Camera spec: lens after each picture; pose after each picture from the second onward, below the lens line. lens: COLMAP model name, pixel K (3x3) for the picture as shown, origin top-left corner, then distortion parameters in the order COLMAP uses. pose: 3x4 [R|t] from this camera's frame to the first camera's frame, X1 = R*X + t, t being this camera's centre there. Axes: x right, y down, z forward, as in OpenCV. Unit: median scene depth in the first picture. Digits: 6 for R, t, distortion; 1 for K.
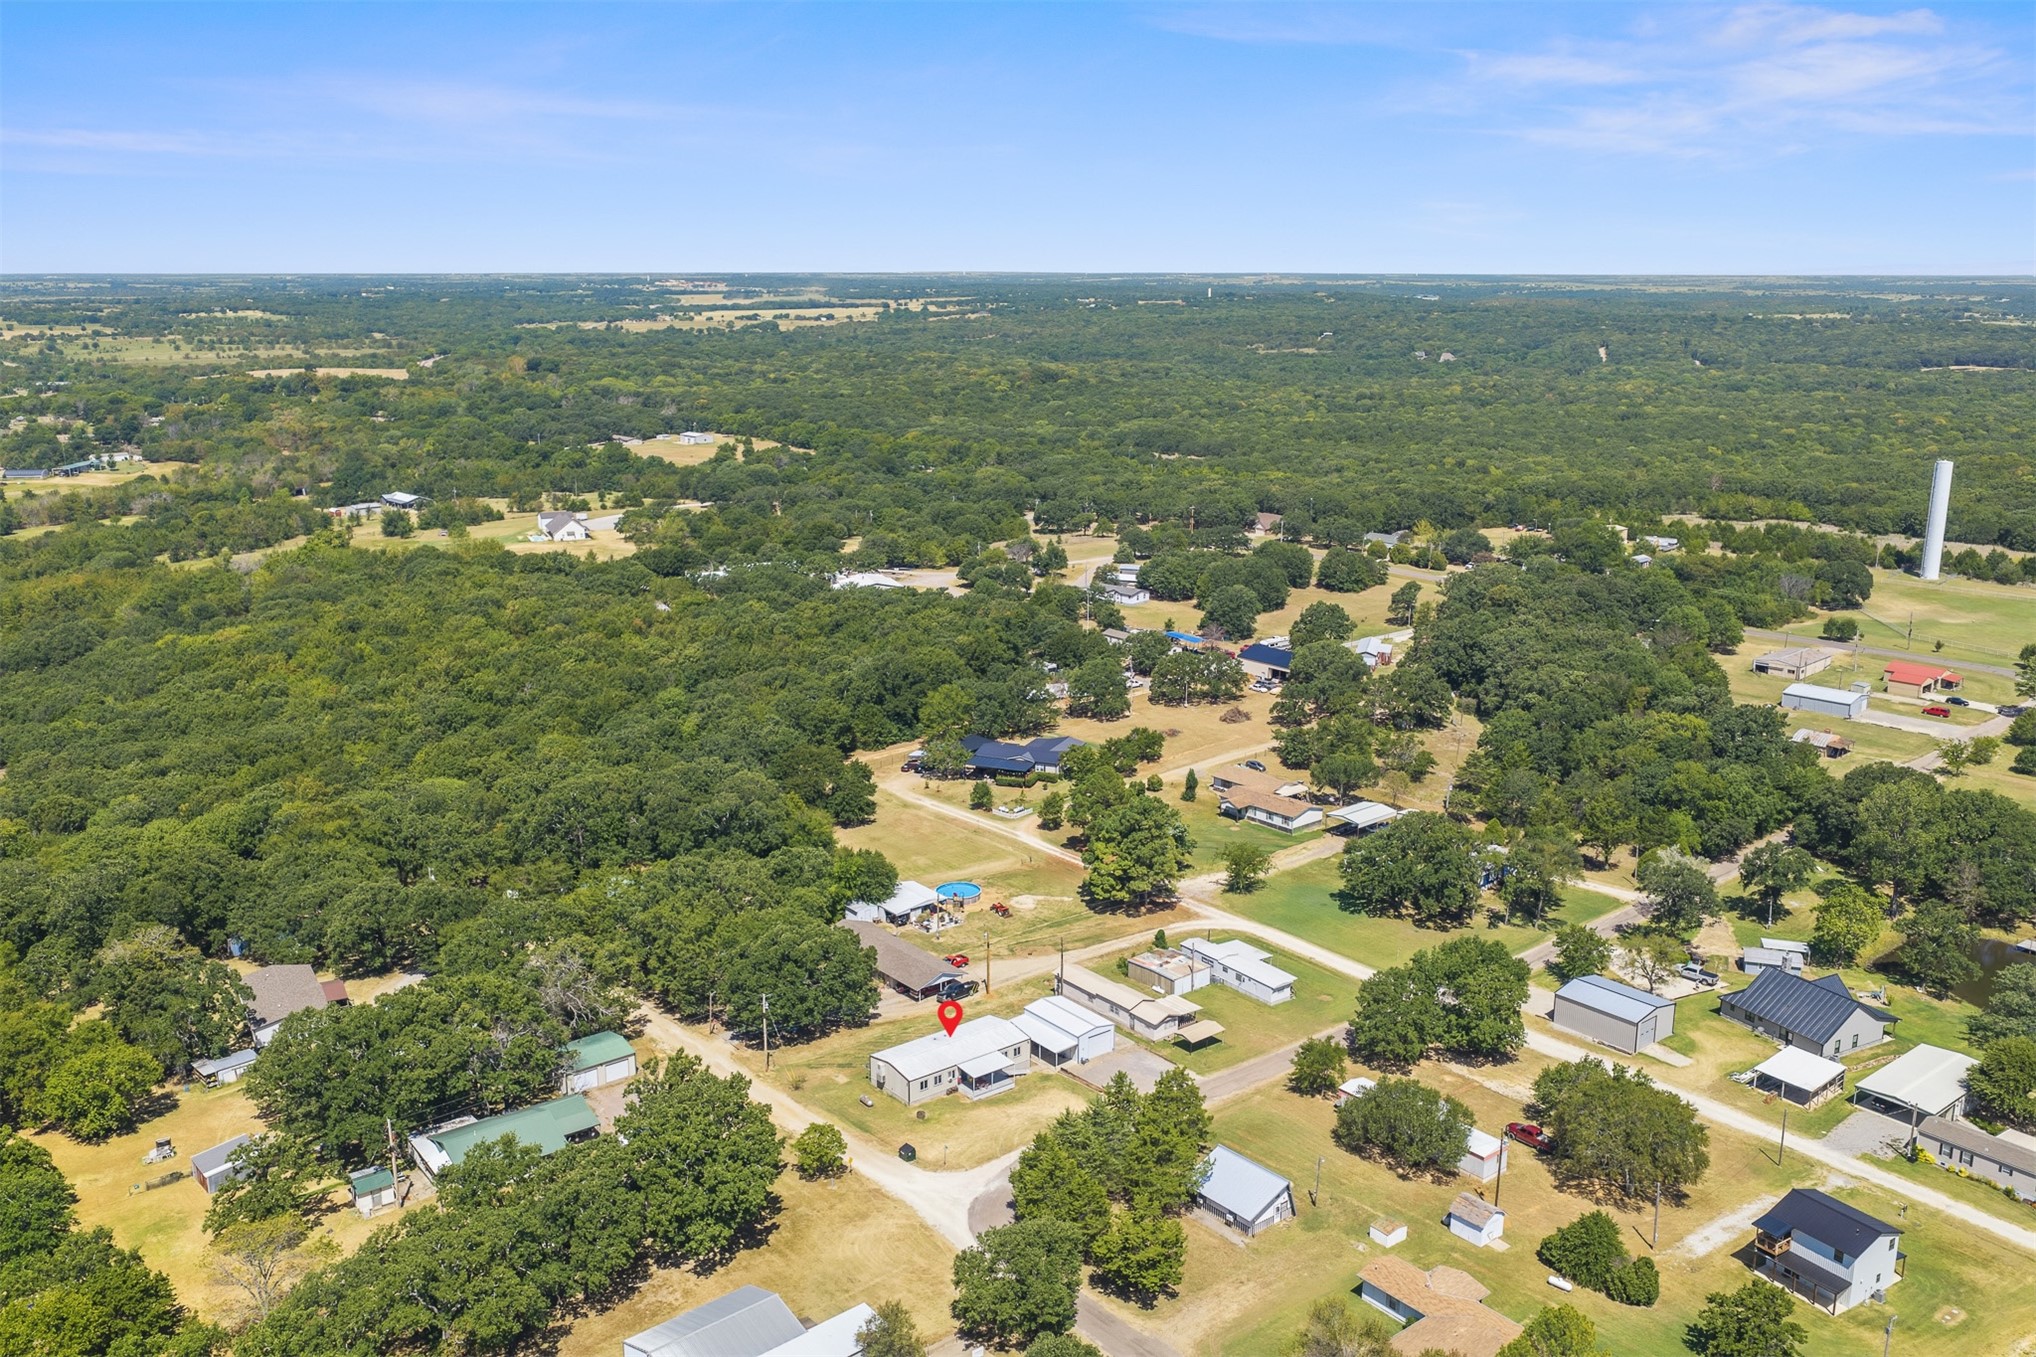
lens RADIAL K [[1649.7, 0, 1018.1], [0, 1649.7, 615.9], [0, 0, 1]] dist [0.038888, -0.115660]
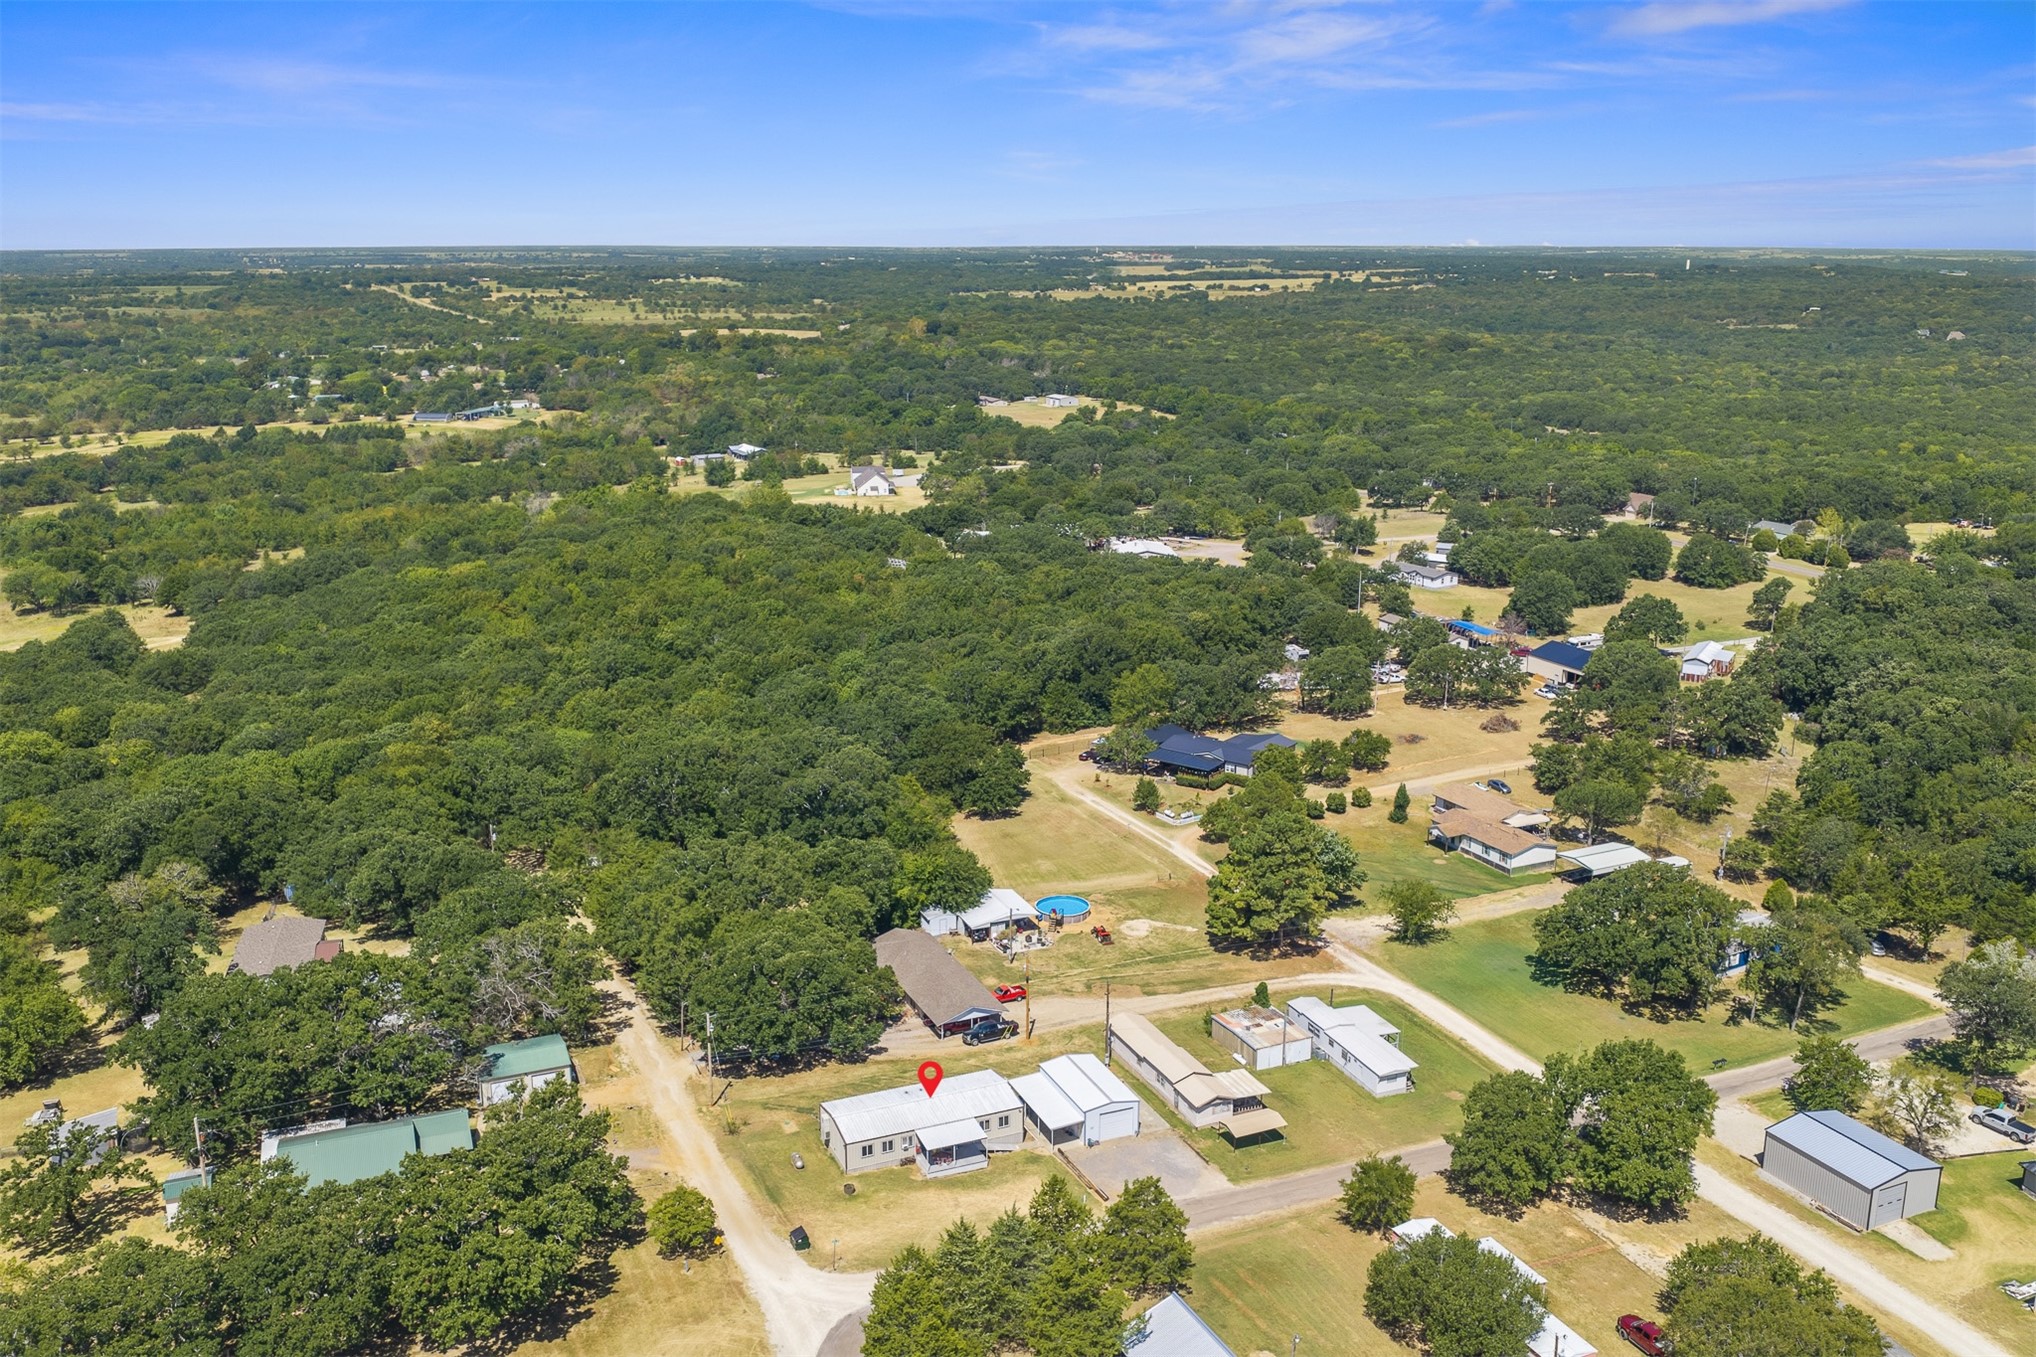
lens RADIAL K [[1670.4, 0, 1049.2], [0, 1670.4, 627.2], [0, 0, 1]] dist [0.011420, -0.030801]
pose [[0.967434, 0.056816, -0.246666, 0.120223], [-0.052439, 0.998329, 0.024281, 0.003497], [0.247633, -0.010556, 0.968796, 0.134834]]
